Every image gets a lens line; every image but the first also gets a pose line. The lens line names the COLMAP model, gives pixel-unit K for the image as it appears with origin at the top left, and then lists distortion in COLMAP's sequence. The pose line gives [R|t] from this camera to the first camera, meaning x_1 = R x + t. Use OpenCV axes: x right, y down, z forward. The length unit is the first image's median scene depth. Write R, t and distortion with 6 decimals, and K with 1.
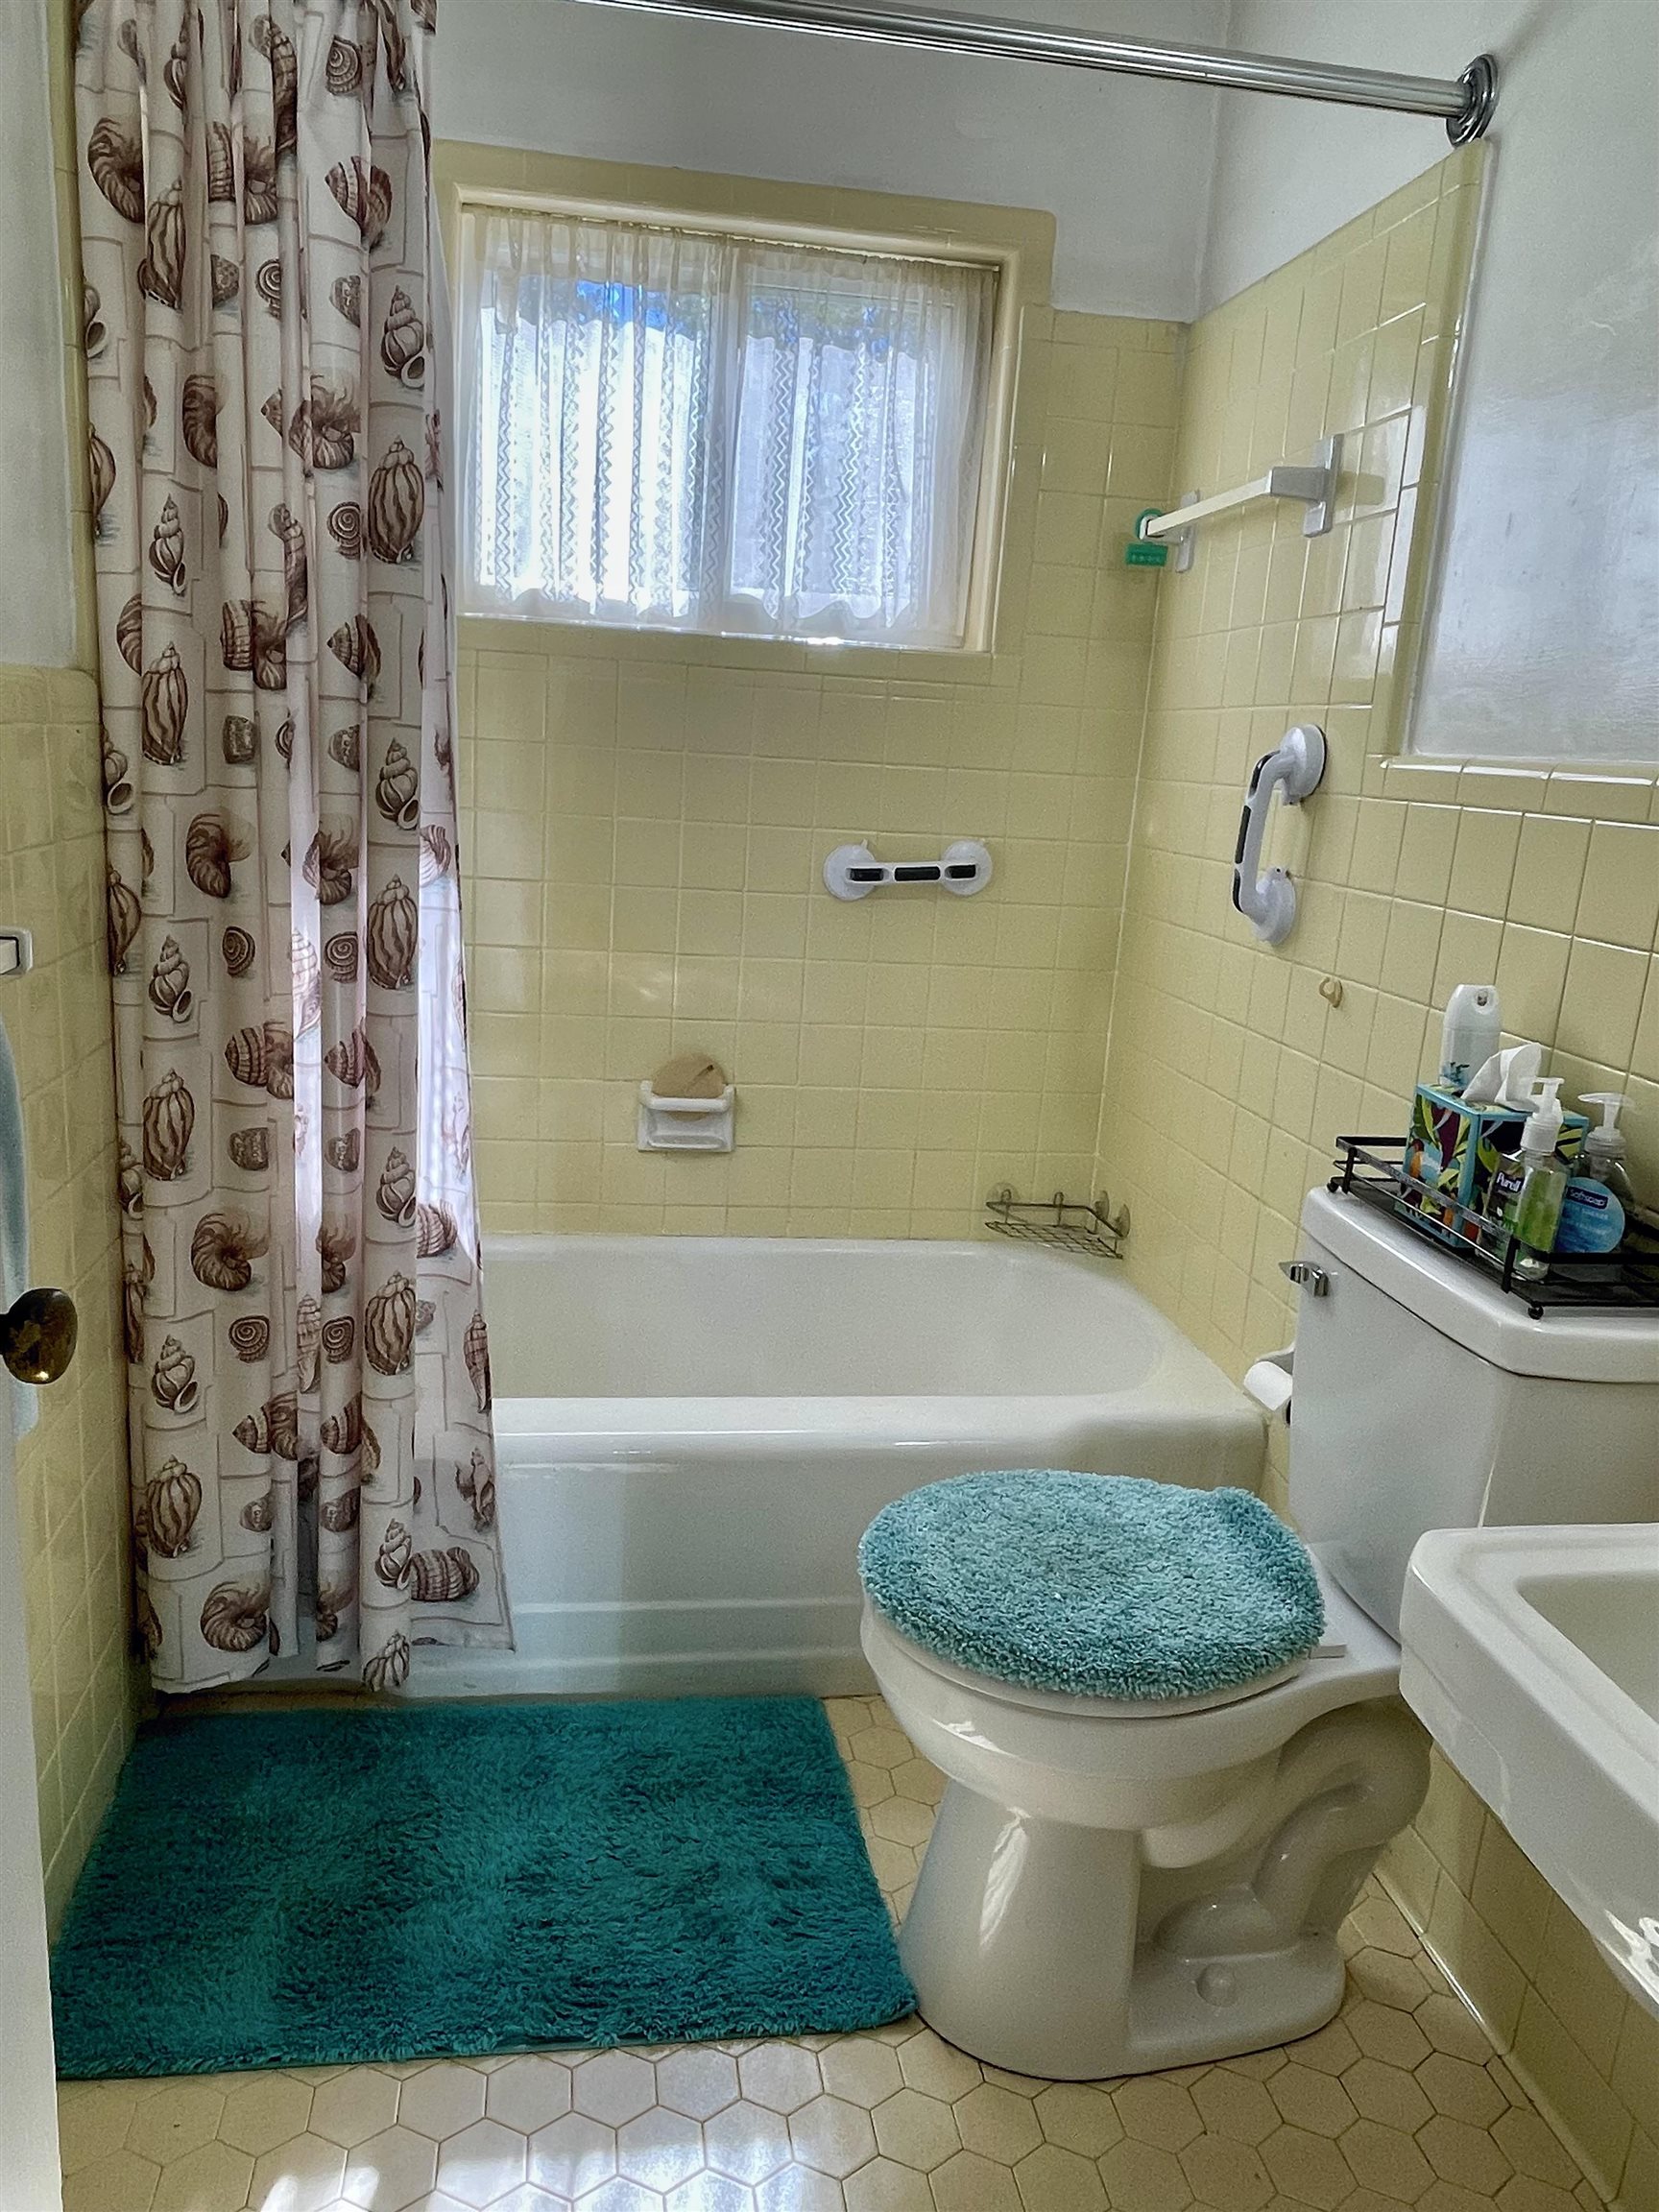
lens RADIAL K [[1482.3, 0, 816.1], [0, 1482.3, 1105.9], [0, 0, 1]] dist [0.002096, -0.007181]
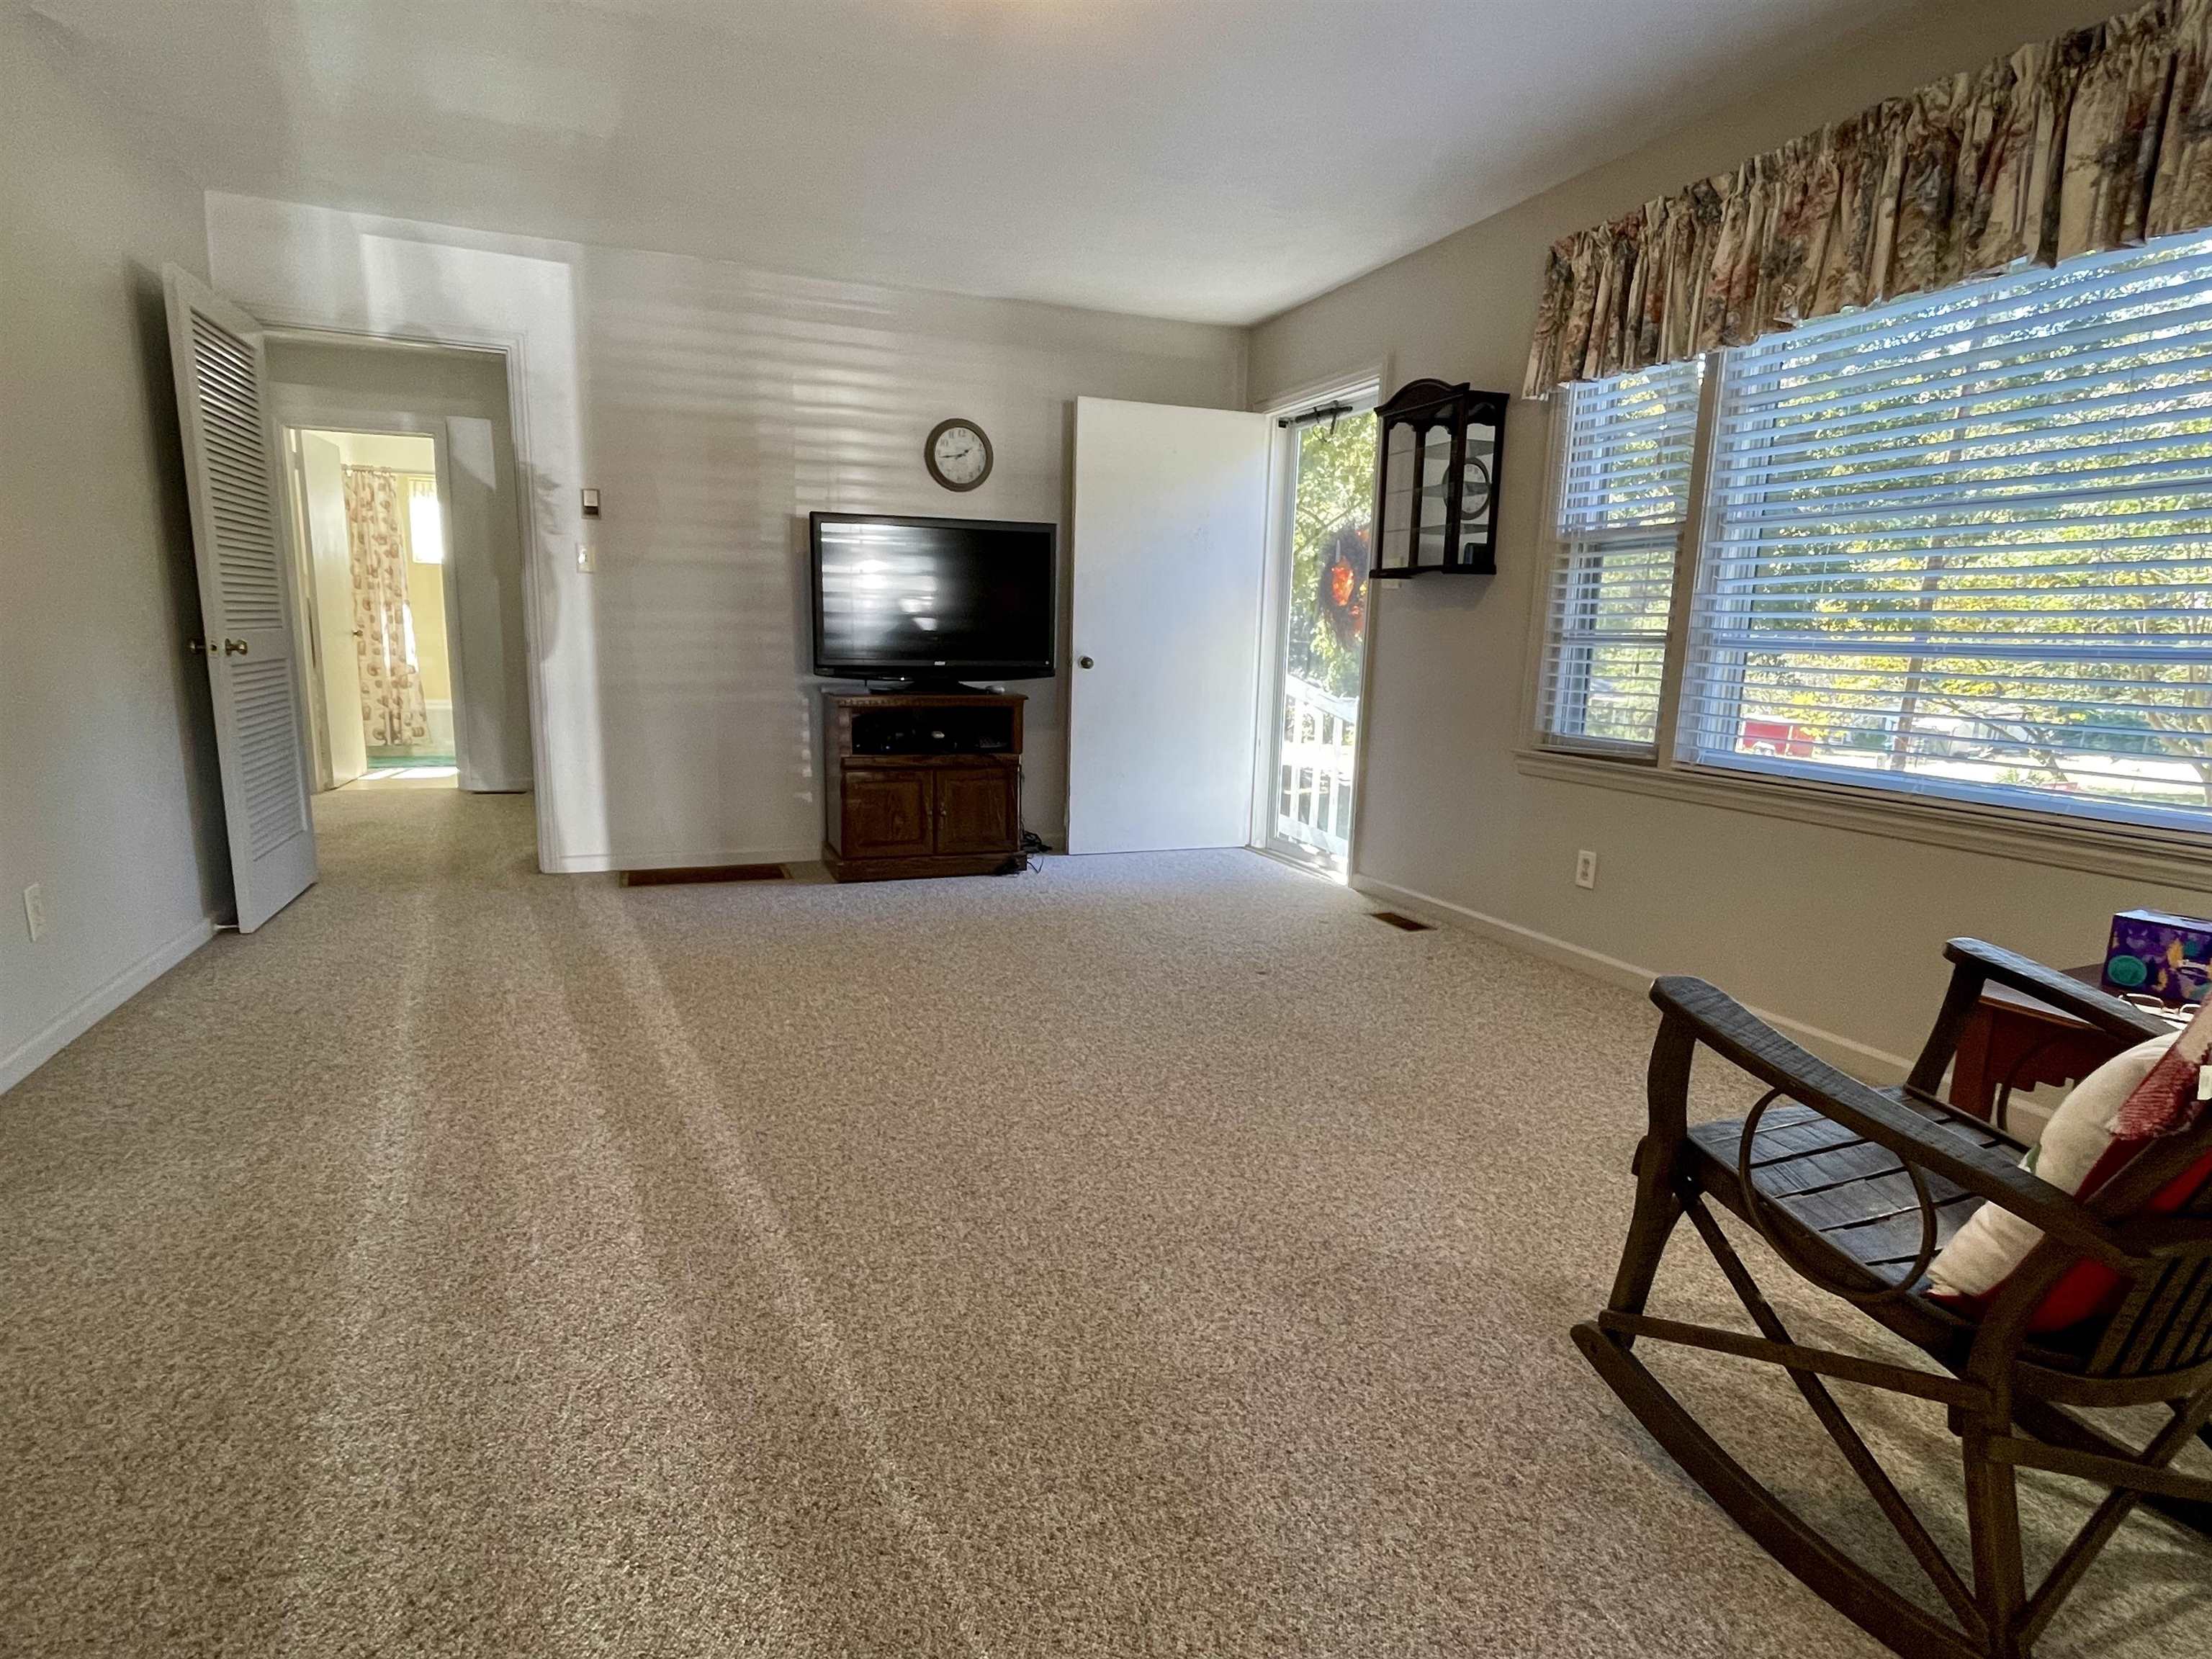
lens RADIAL K [[1211.4, 0, 1139.7], [0, 1211.4, 878.0], [0, 0, 1]] dist [-0.025955, -0.000470]
pose [[0.972636, -0.081279, 0.217652, 1.576312], [0.086932, 0.996077, -0.016508, 1.351714], [-0.215456, 0.034977, 0.975887, -4.602850]]
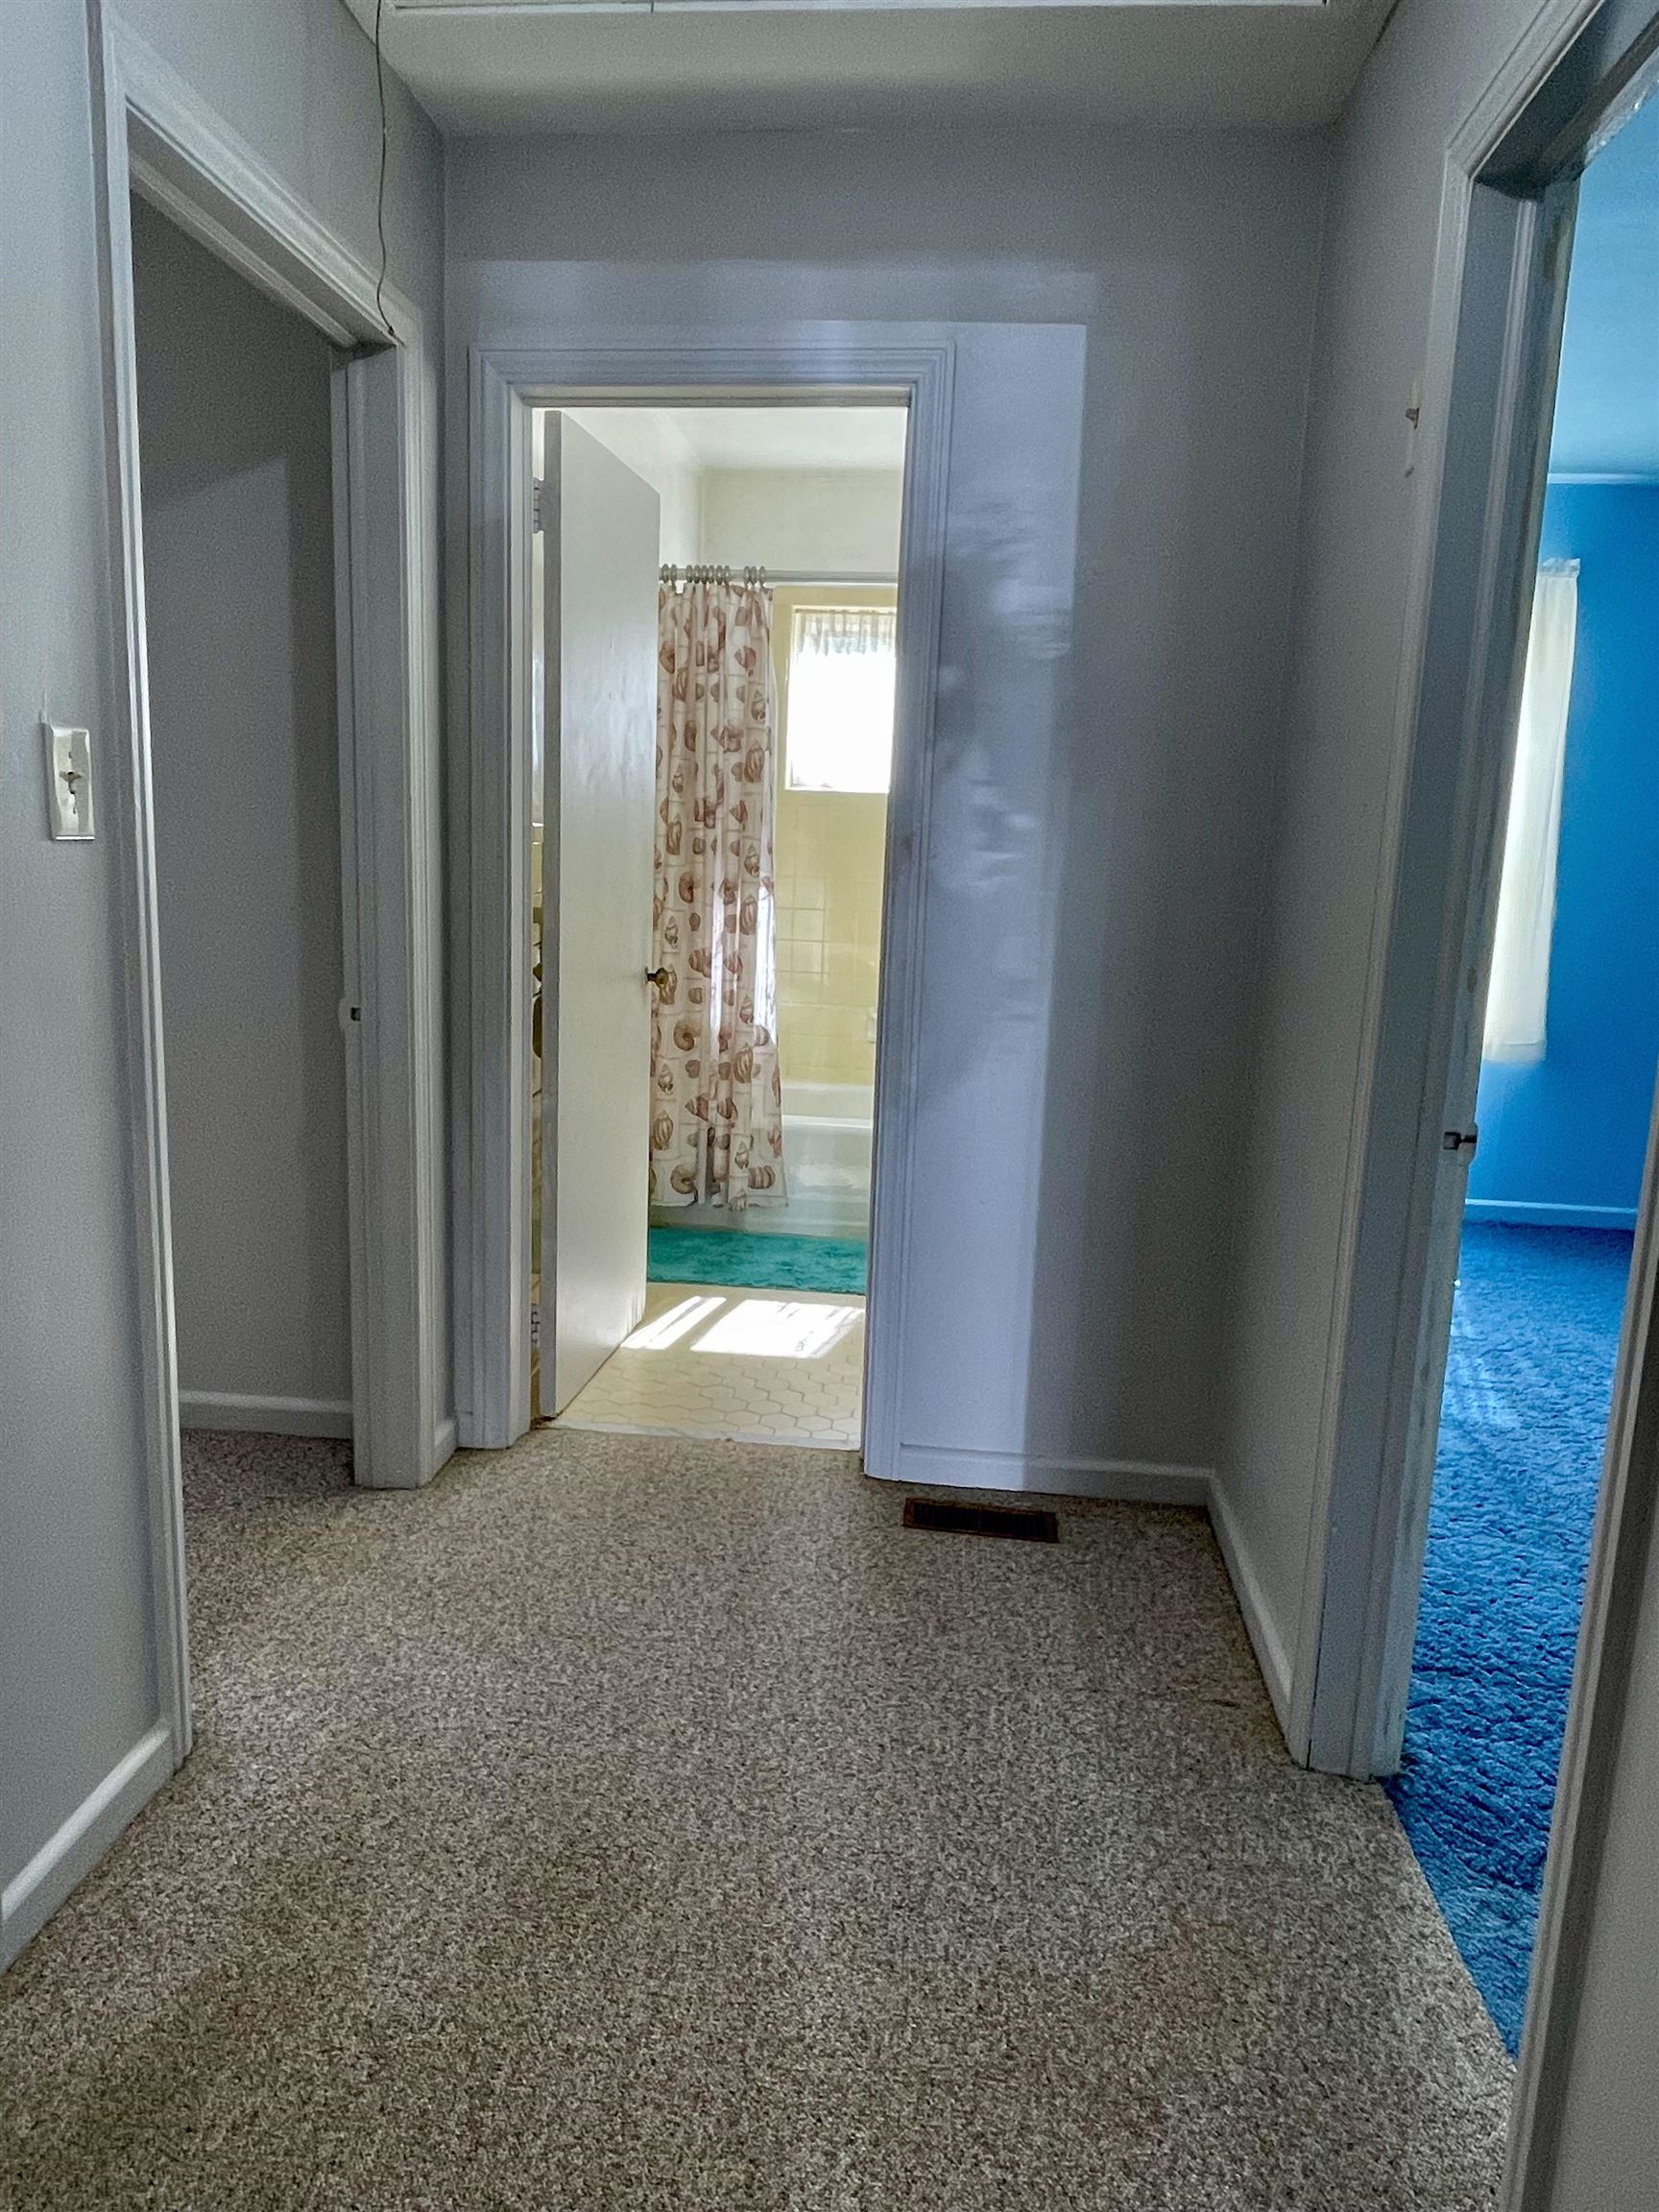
lens RADIAL K [[1482.3, 0, 831.4], [0, 1482.3, 1112.8], [0, 0, 1]] dist [0.002096, -0.007181]
pose [[0.969300, 0.013352, -0.245518, 0.531222], [-0.030918, 0.997217, -0.067834, 0.423856], [0.243929, 0.073343, 0.967016, -1.558420]]
